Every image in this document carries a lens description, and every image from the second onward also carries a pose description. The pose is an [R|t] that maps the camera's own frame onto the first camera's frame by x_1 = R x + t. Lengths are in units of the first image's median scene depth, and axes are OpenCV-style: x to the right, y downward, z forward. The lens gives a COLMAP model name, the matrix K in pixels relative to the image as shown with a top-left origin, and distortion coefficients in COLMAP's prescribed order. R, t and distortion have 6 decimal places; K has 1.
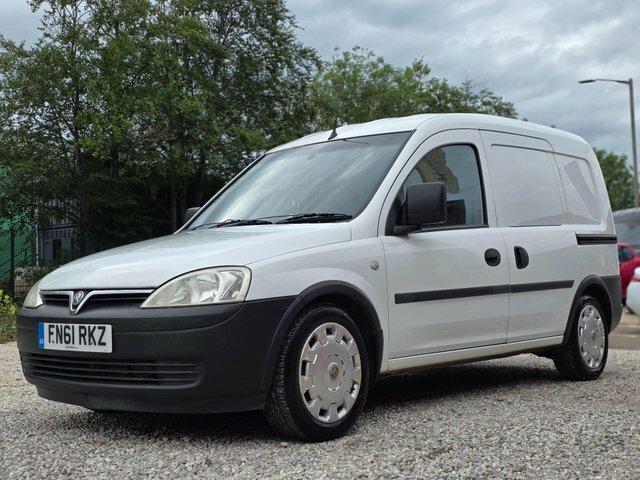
lens RADIAL K [[854.3, 0, 318.8], [0, 854.3, 244.7], [0, 0, 1]] dist [0.111520, 0.000000]
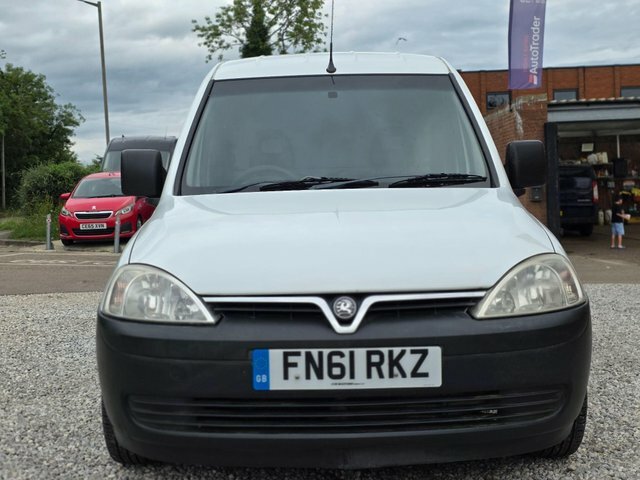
lens RADIAL K [[854.3, 0, 320.8], [0, 854.3, 239.4], [0, 0, 1]] dist [0.111520, 0.000000]
pose [[0.767336, -0.036646, 0.640198, -0.718380], [-0.019732, 0.996544, 0.080694, -0.043541], [-0.640942, -0.074551, 0.763960, 0.521571]]
